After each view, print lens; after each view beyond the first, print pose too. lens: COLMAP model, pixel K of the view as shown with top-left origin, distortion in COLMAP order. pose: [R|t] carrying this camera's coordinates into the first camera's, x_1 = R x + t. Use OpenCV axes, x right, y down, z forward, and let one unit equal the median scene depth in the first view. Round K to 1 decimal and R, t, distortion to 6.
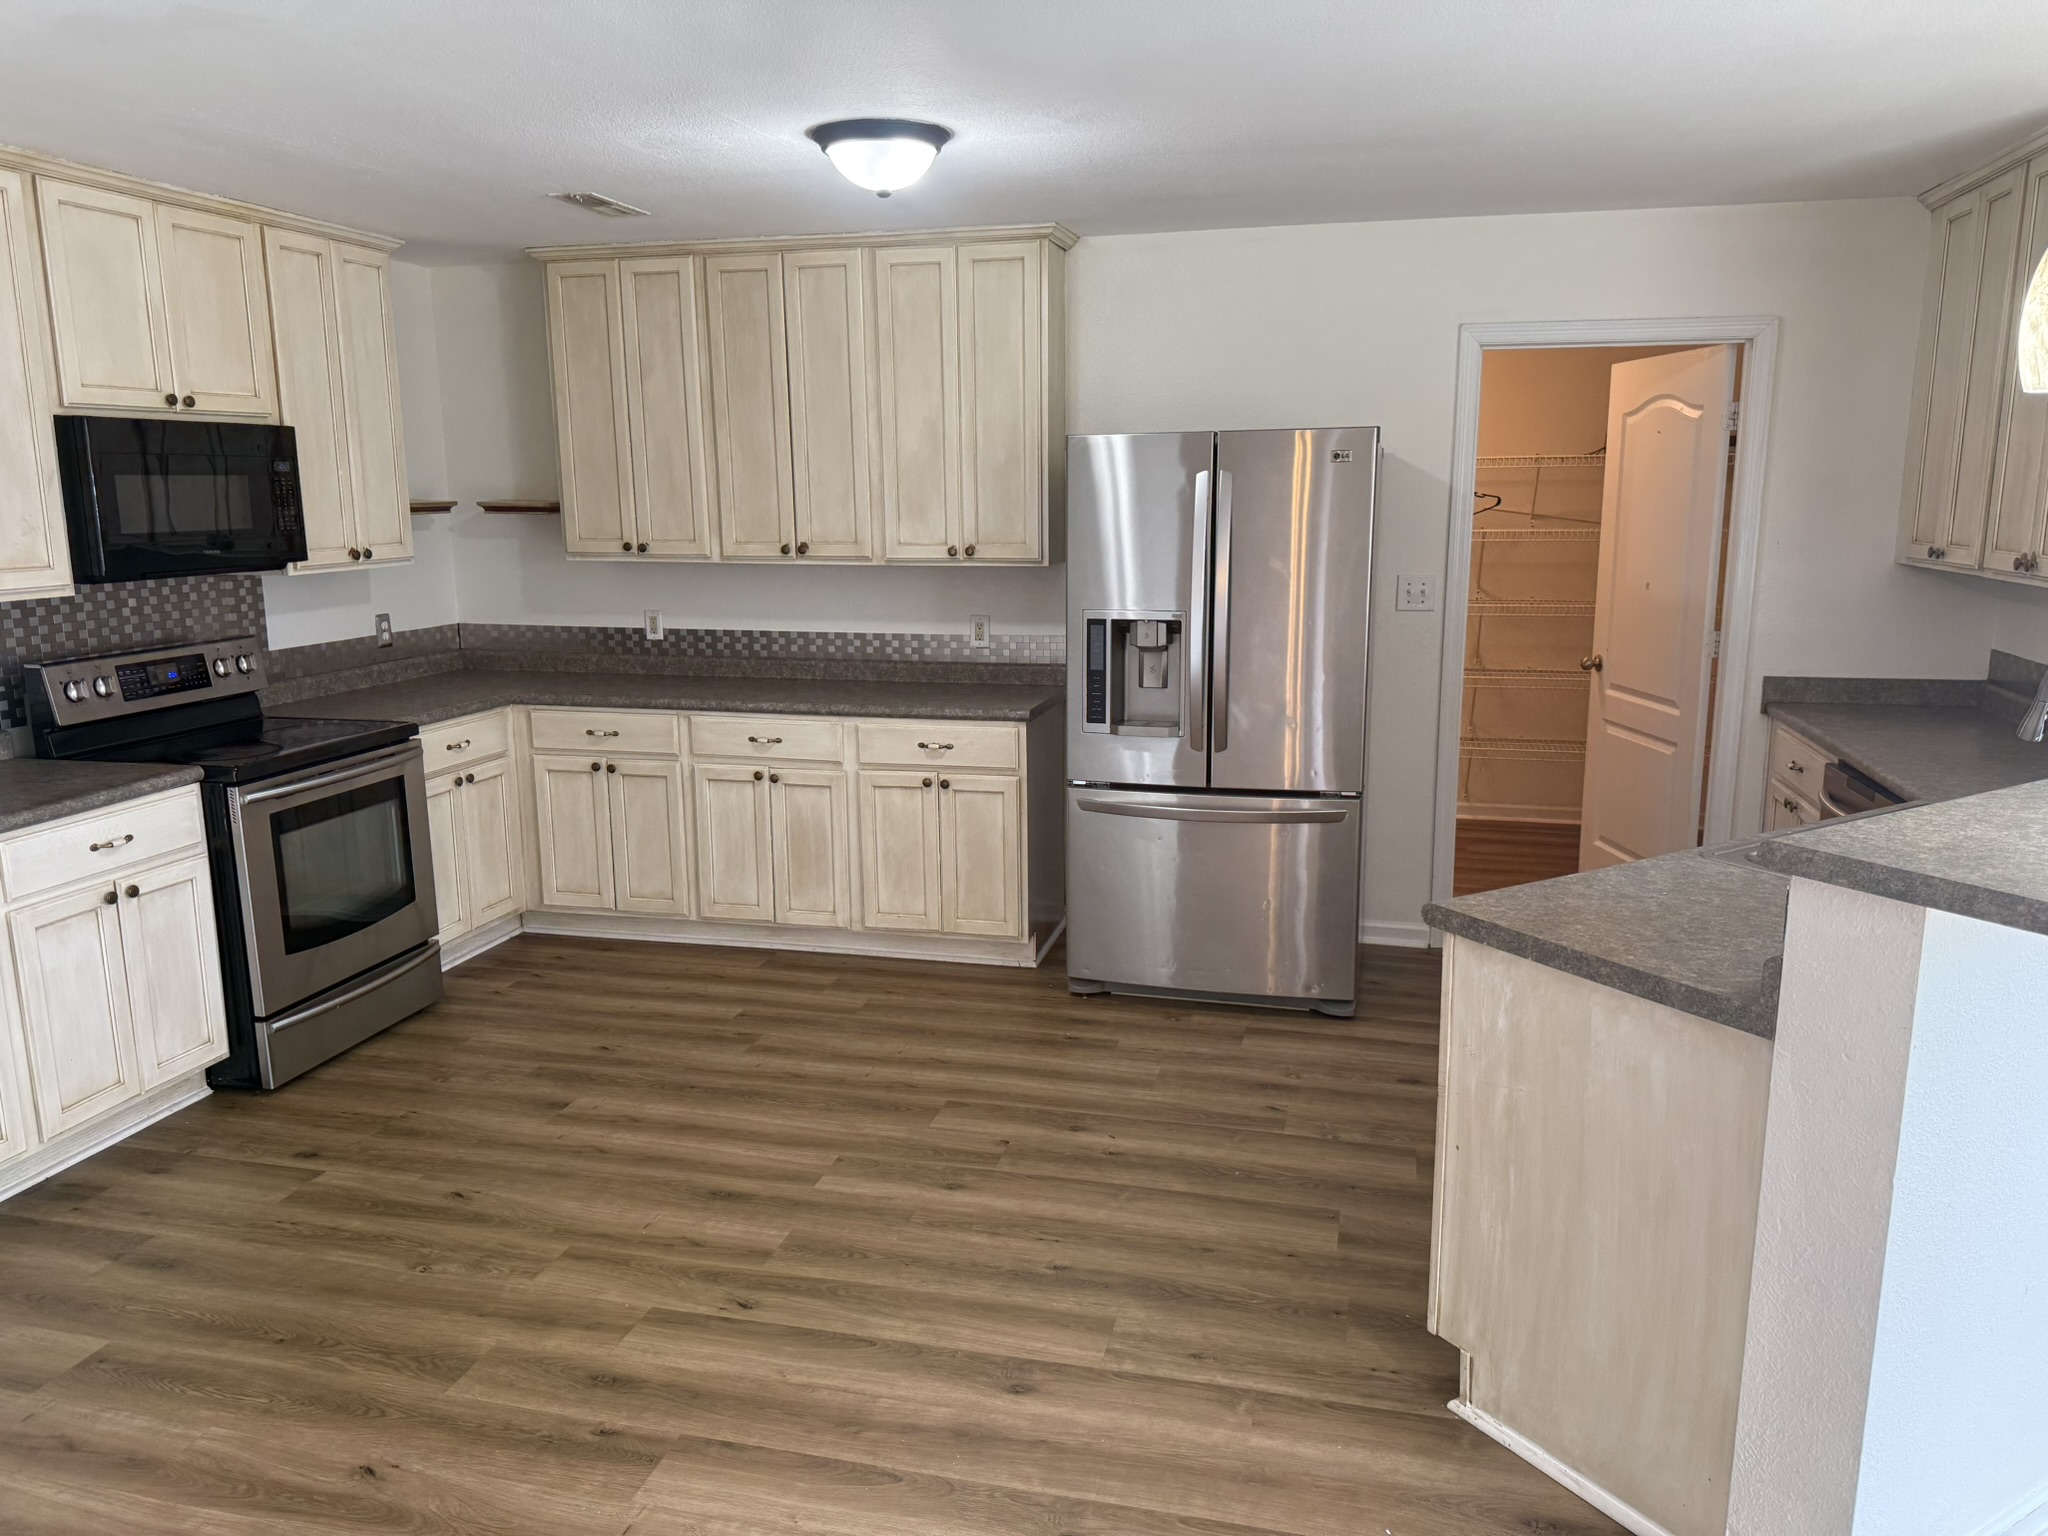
lens RADIAL K [[1470.7, 0, 1024.0], [0, 1470.7, 768.0], [0, 0, 1]] dist [0.029000, -0.004697]
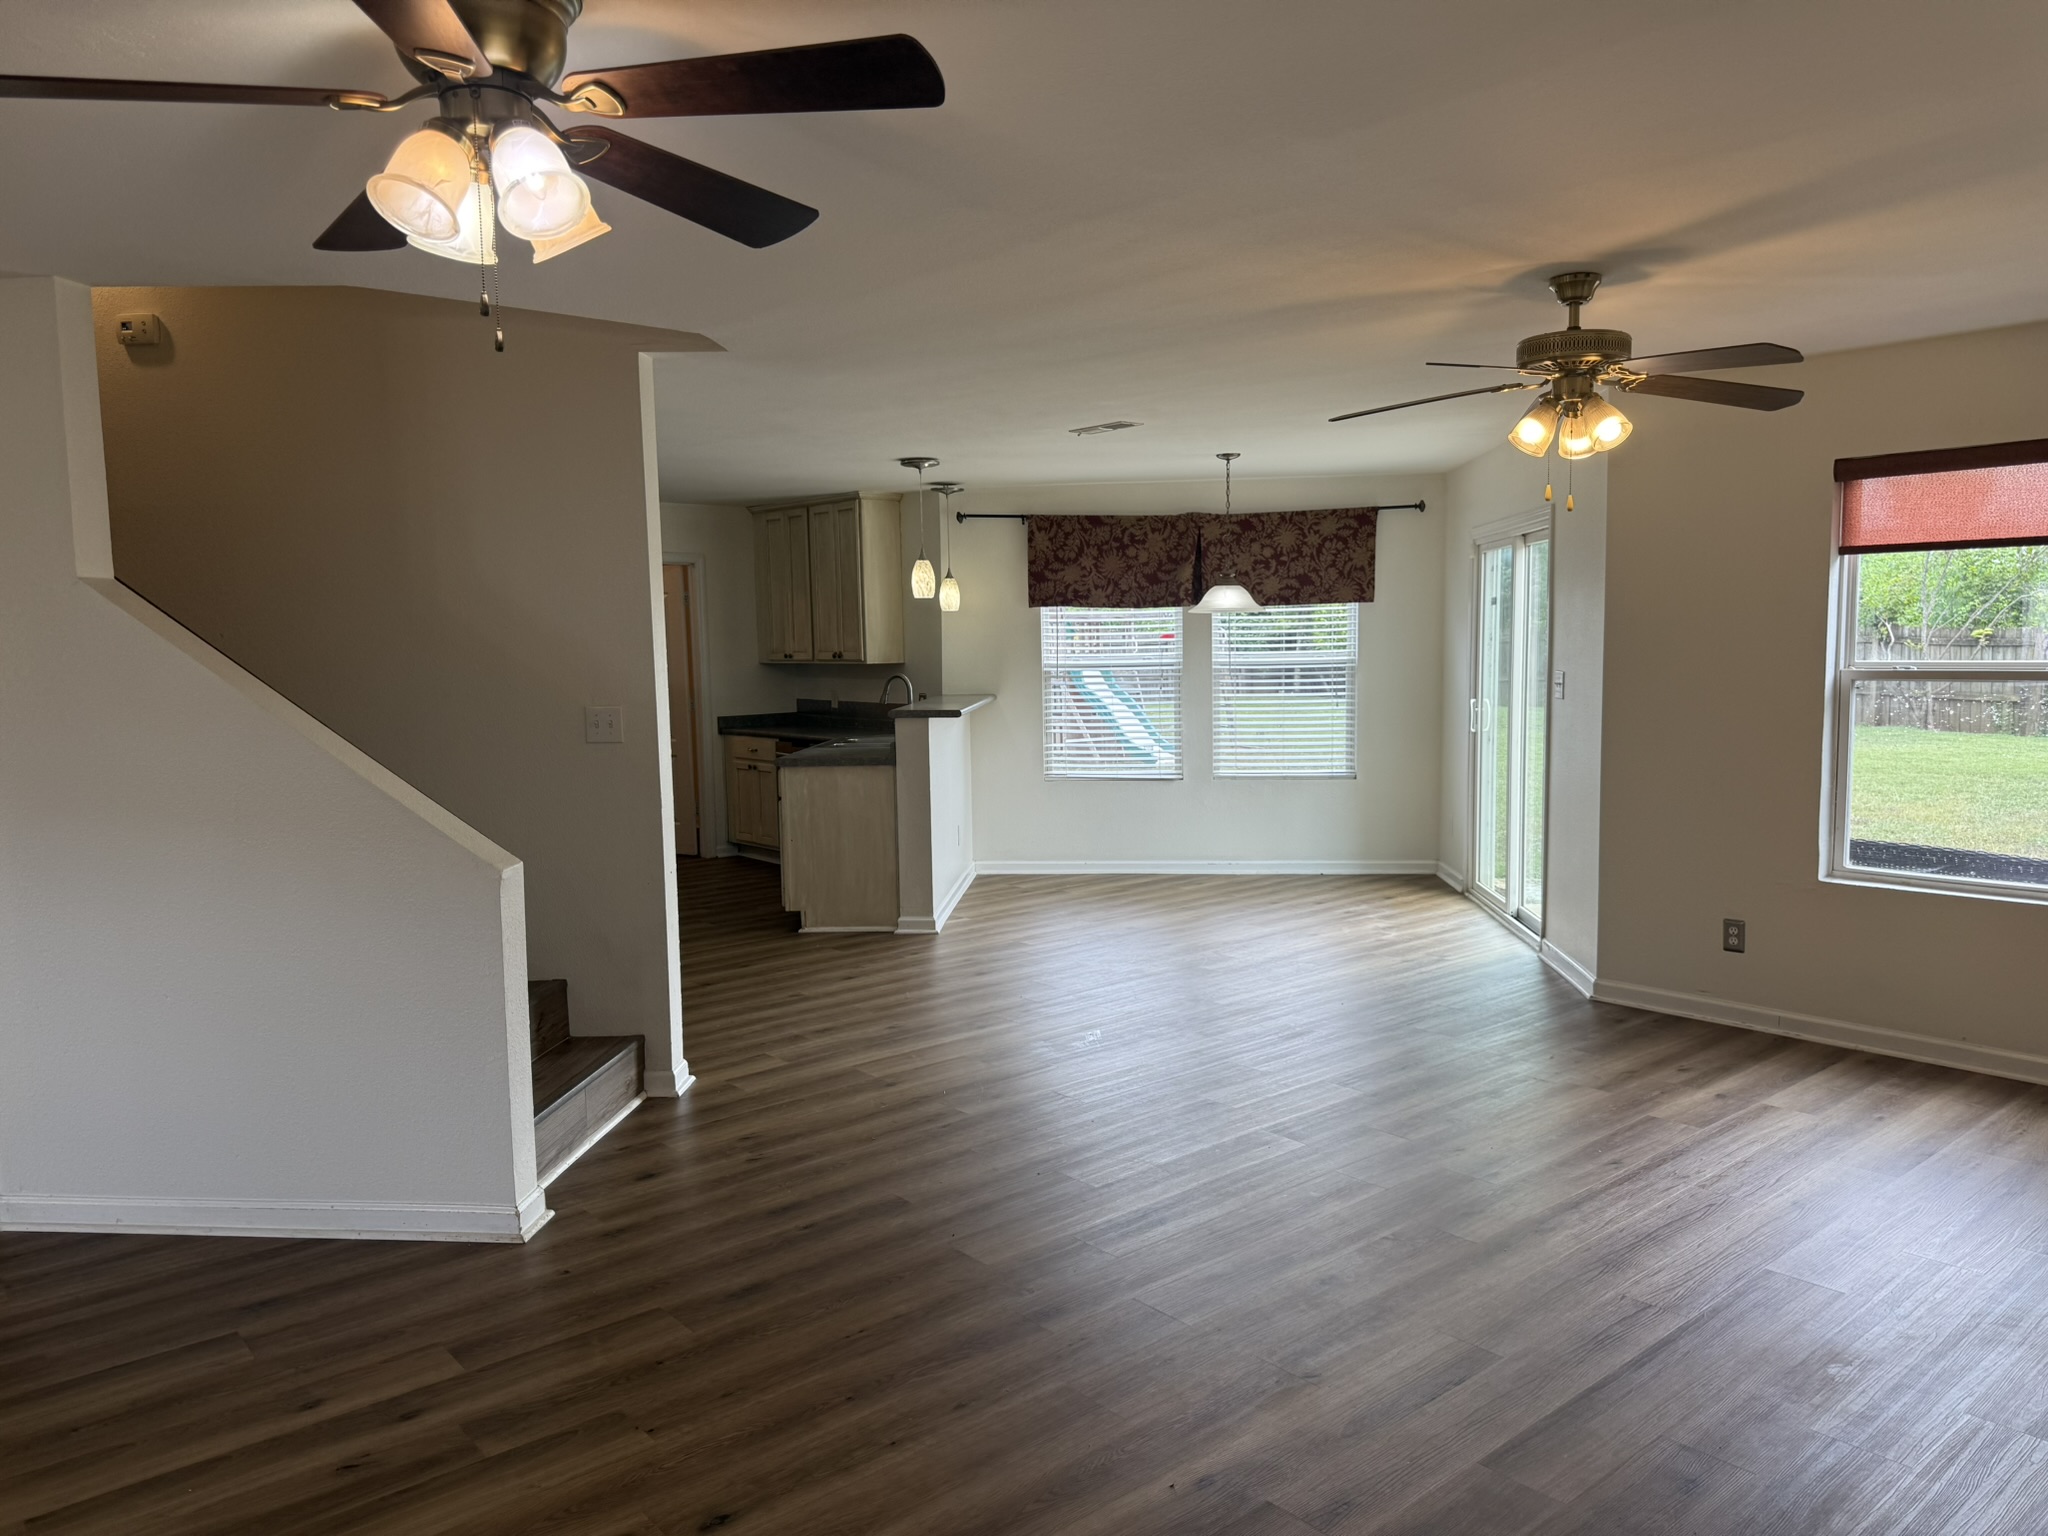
lens RADIAL K [[1470.7, 0, 1024.0], [0, 1470.7, 768.0], [0, 0, 1]] dist [0.029000, -0.004697]
pose [[0.588138, -0.078356, 0.804956, -1.136770], [0.170914, 0.984859, -0.029009, 0.176671], [-0.790495, 0.154639, 0.592625, -0.719778]]
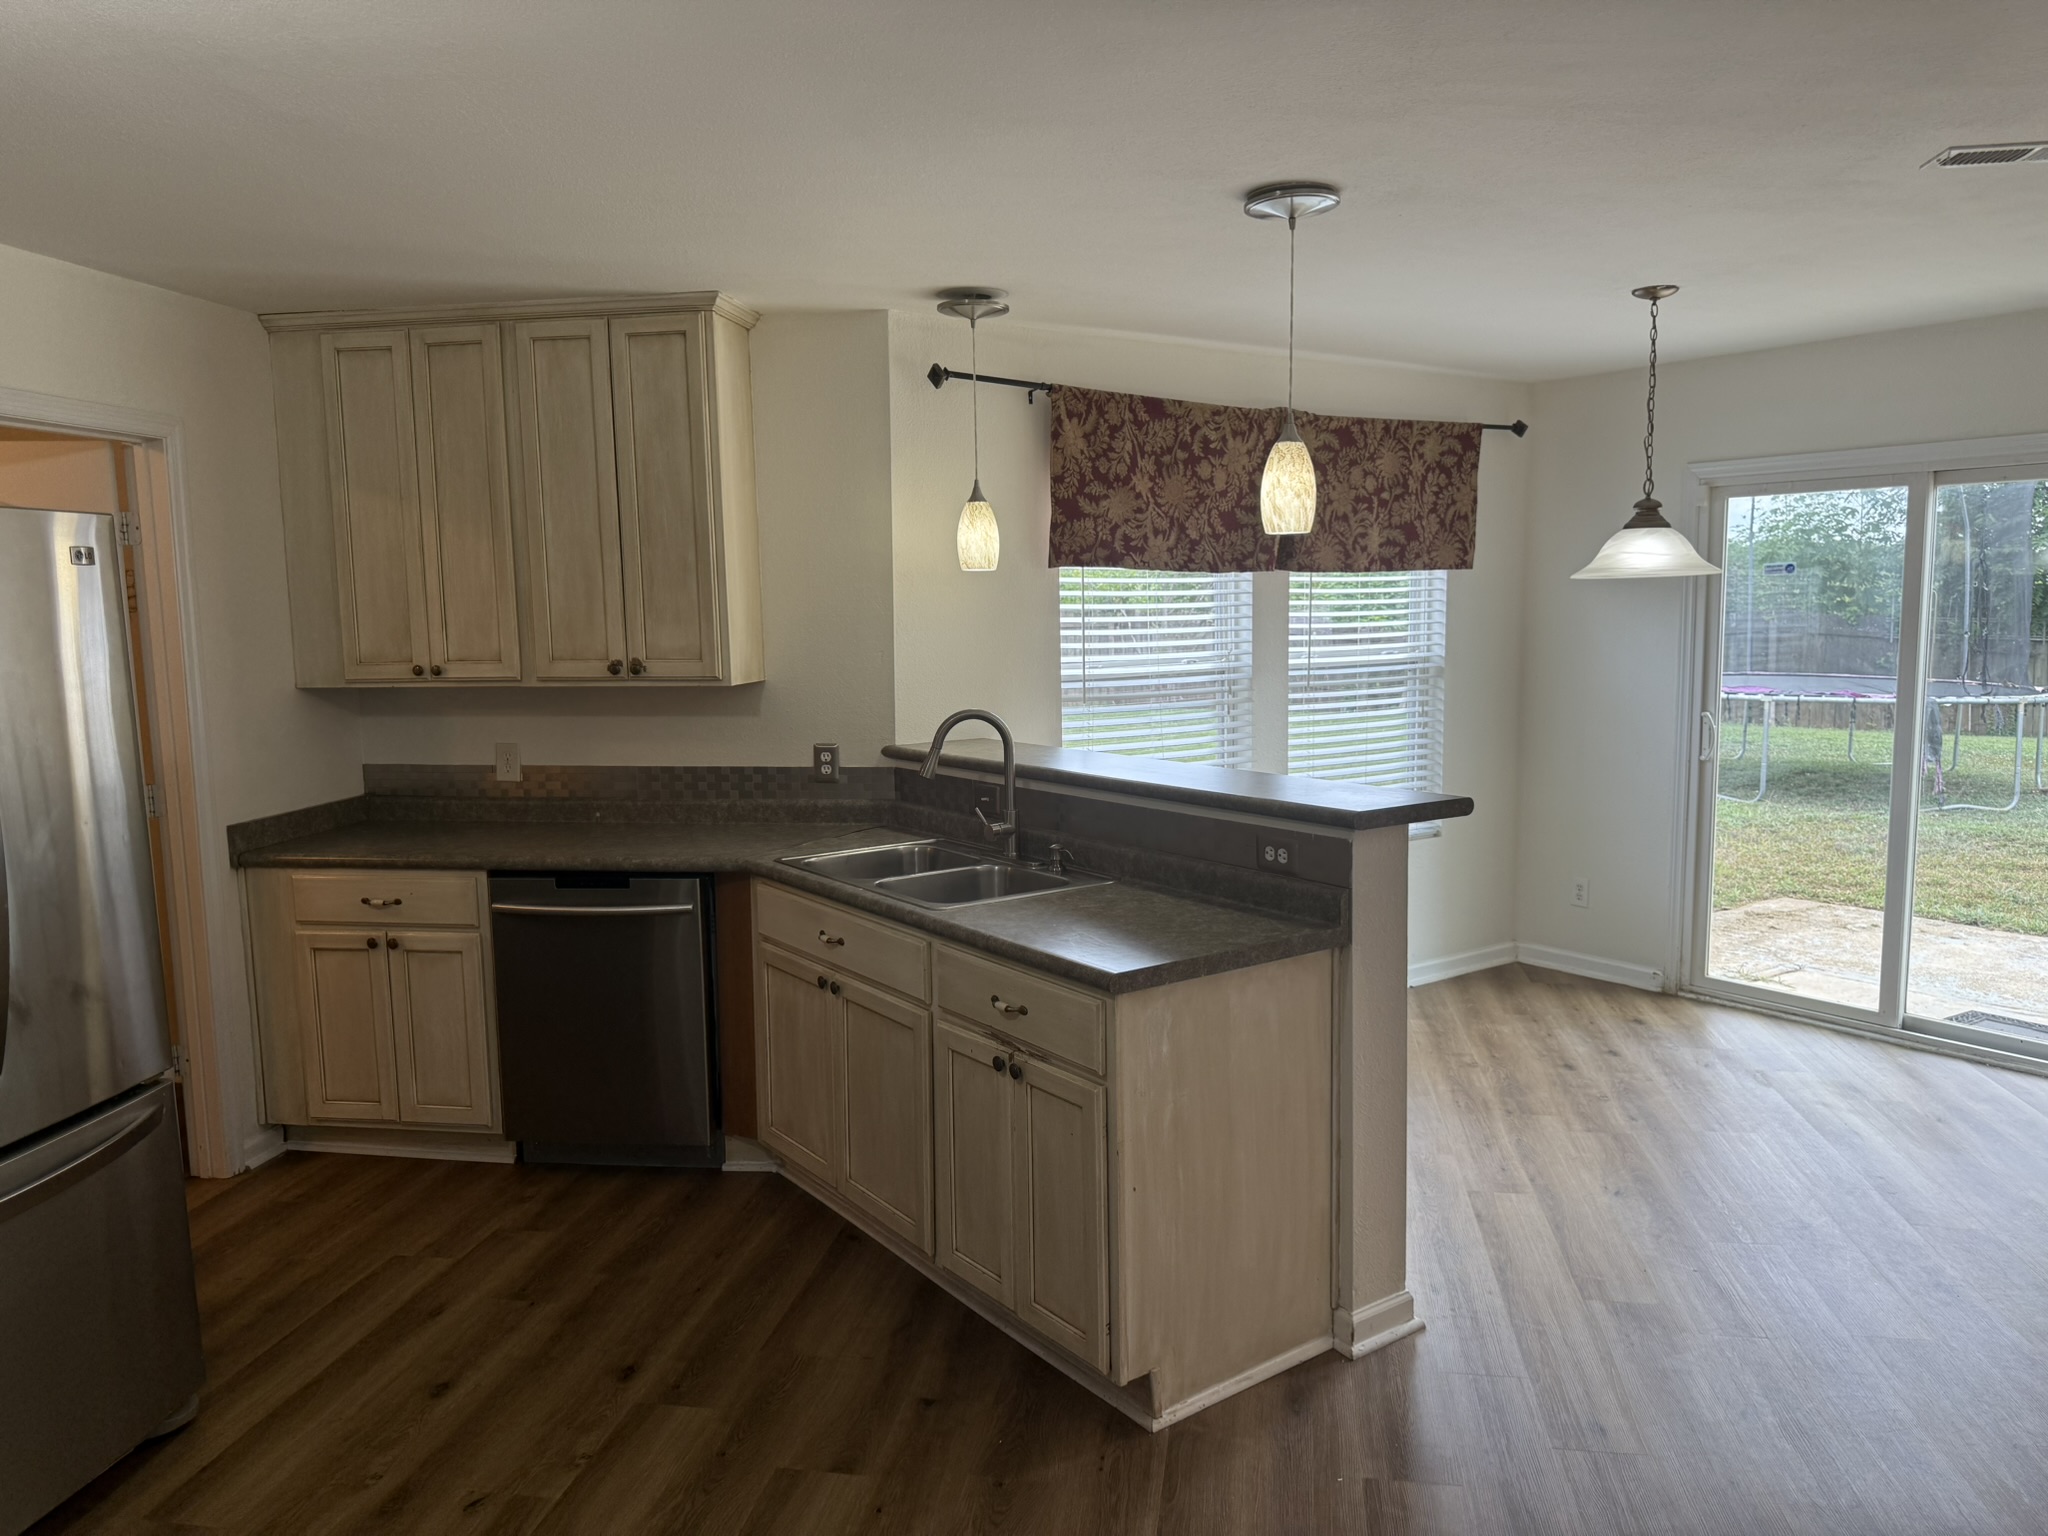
lens RADIAL K [[1470.7, 0, 1024.0], [0, 1470.7, 768.0], [0, 0, 1]] dist [0.029000, -0.004697]
pose [[-0.076350, -0.108156, 0.991198, -0.464290], [0.208161, 0.970465, 0.121928, -0.120164], [-0.975110, 0.215638, -0.051581, 0.676326]]
